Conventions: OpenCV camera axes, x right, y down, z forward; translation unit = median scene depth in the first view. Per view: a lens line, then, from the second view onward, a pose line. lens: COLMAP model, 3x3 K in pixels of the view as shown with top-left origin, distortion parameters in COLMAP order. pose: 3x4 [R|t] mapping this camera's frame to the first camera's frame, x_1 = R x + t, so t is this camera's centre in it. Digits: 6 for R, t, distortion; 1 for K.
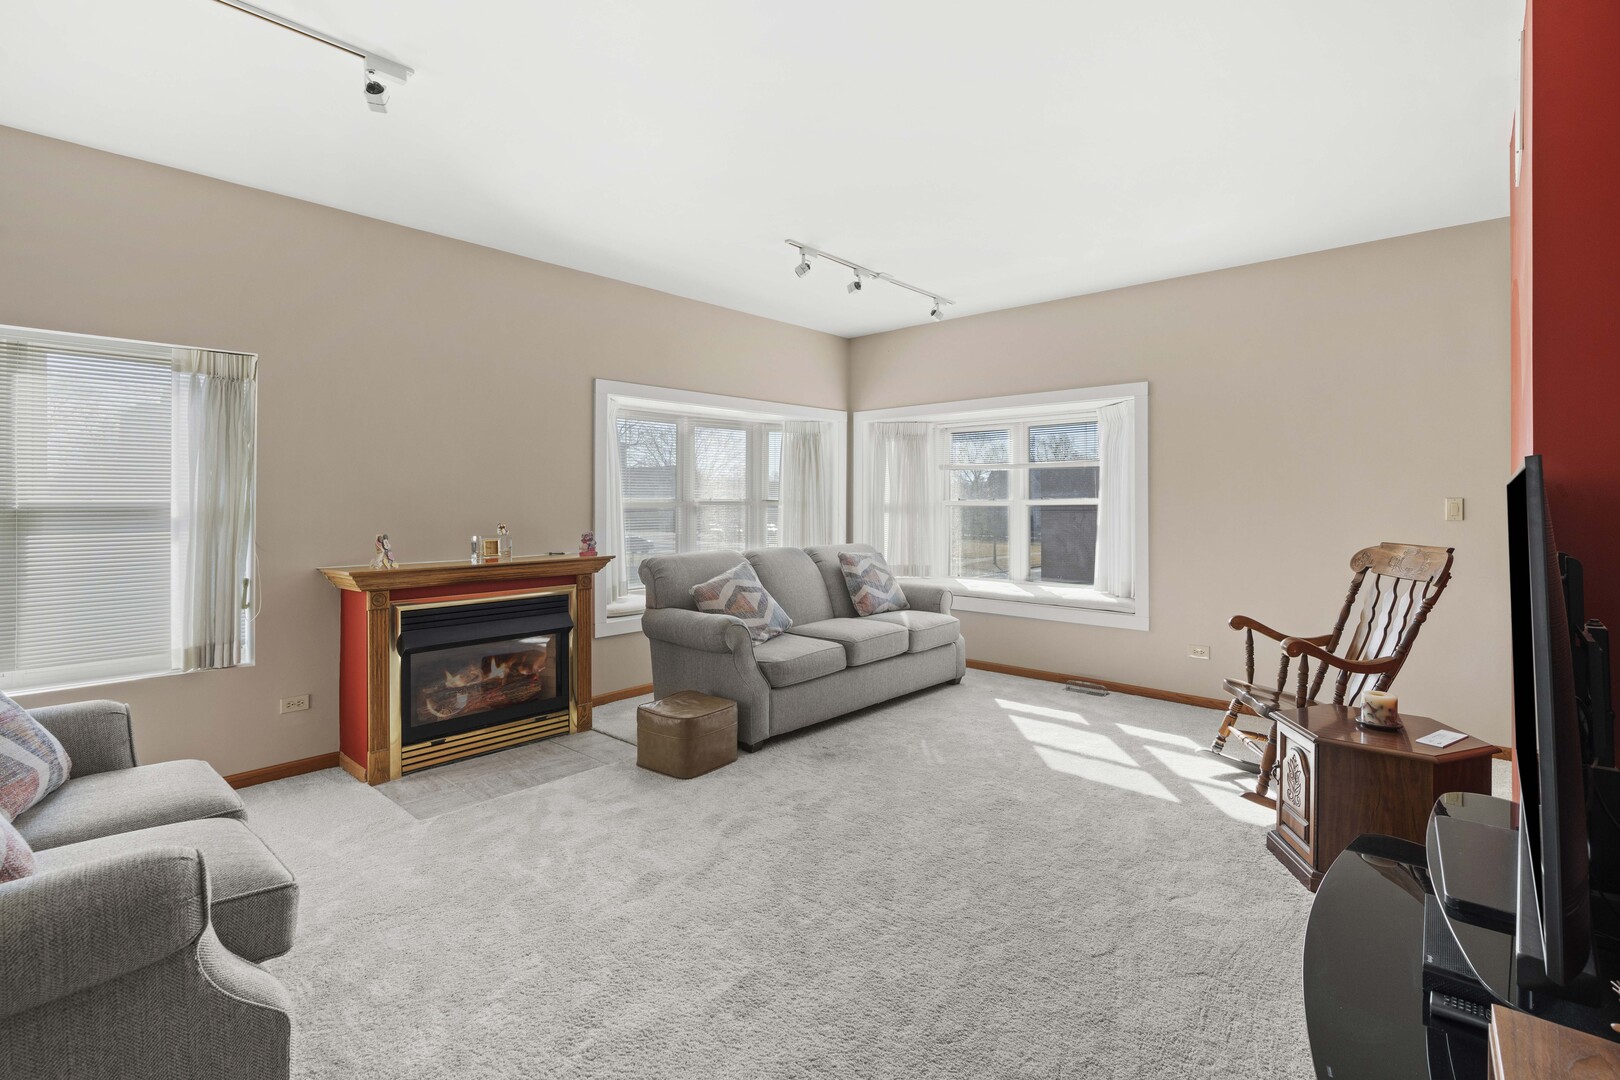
lens RADIAL K [[738.8, 0, 800.4], [0, 738.8, 498.8], [0, 0, 1]] dist [-0.010389, 0.000032]
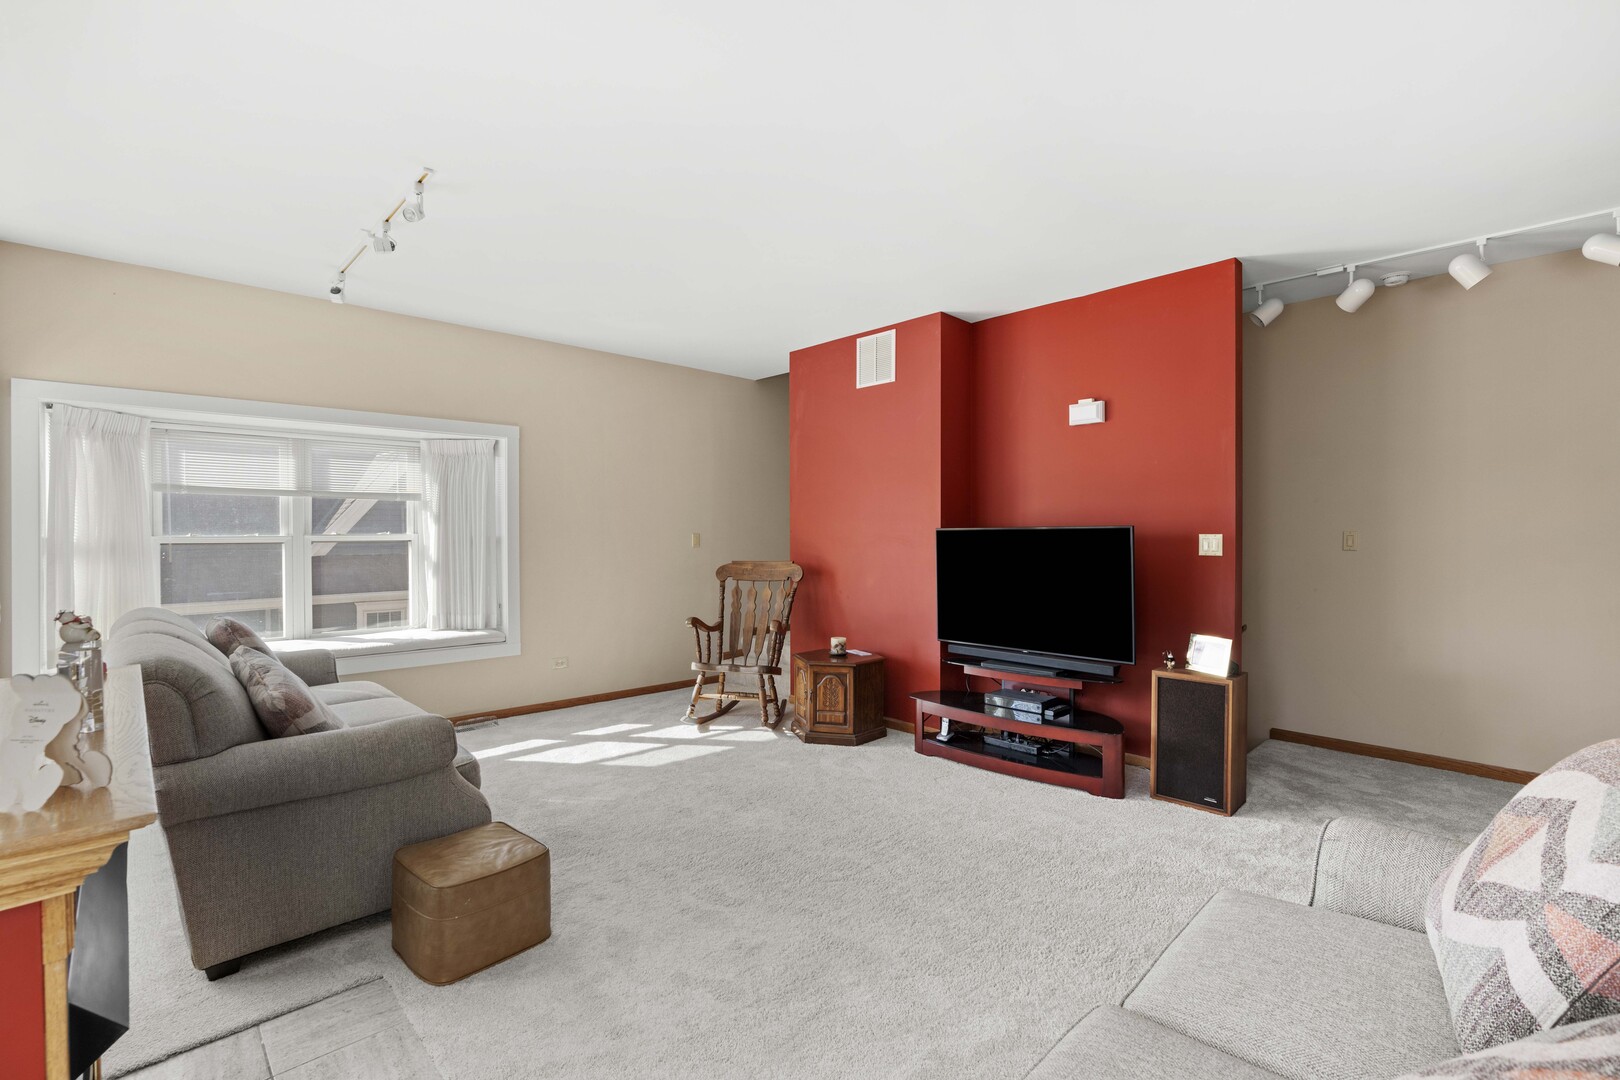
lens RADIAL K [[731.5, 0, 807.9], [0, 731.5, 542.3], [0, 0, 1]] dist [-0.009929, -0.000046]
pose [[0.070823, -0.013864, 0.997393, -0.725585], [-0.001492, 0.999901, 0.014004, -0.004580], [-0.997488, -0.002480, 0.070795, 0.622461]]
